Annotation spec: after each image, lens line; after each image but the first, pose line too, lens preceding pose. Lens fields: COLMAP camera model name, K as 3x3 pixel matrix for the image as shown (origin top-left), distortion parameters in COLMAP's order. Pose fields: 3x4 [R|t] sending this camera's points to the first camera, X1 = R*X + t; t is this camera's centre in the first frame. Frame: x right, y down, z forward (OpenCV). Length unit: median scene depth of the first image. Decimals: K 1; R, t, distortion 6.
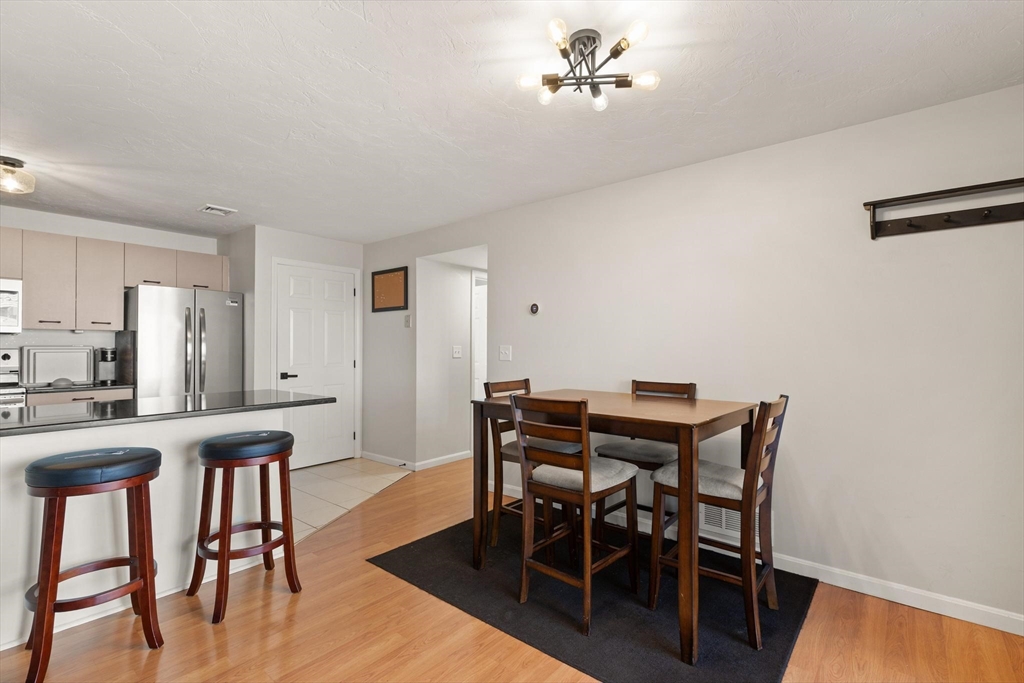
lens RADIAL K [[474.2, 0, 512.0], [0, 474.2, 341.5], [0, 0, 1]] dist [-0.000031, -0.000154]
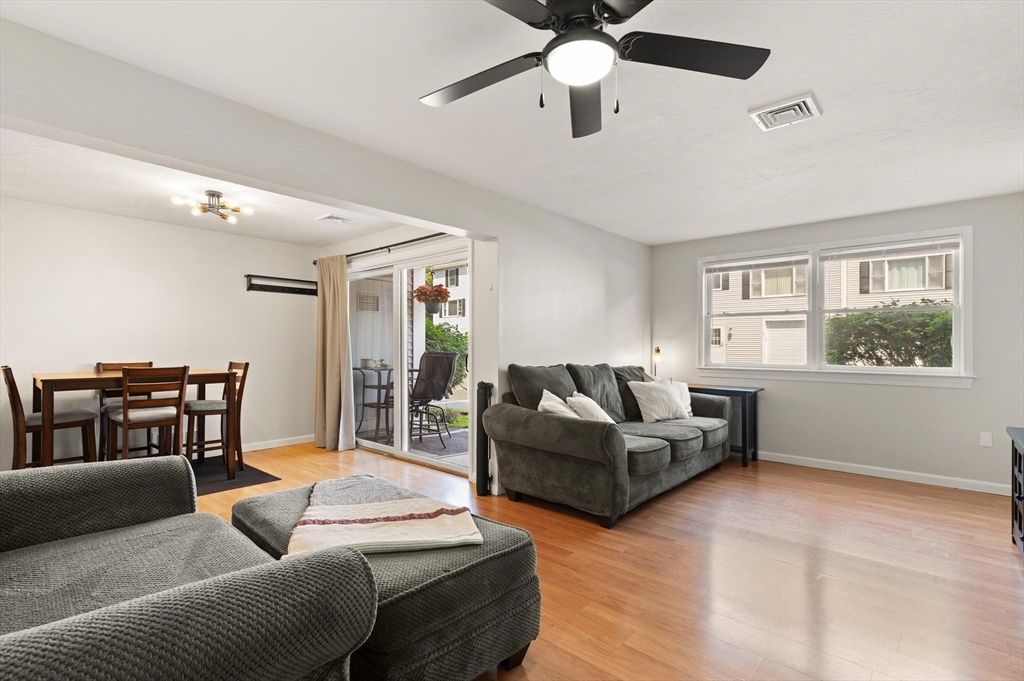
lens RADIAL K [[492.0, 0, 512.0], [0, 492.0, 340.5], [0, 0, 1]] dist [0.001119, -0.000029]
pose [[0.020688, 0.002523, 0.999783, -1.529532], [-0.017661, 0.999842, -0.002158, -0.002361], [-0.999630, -0.017612, 0.020729, -0.287402]]
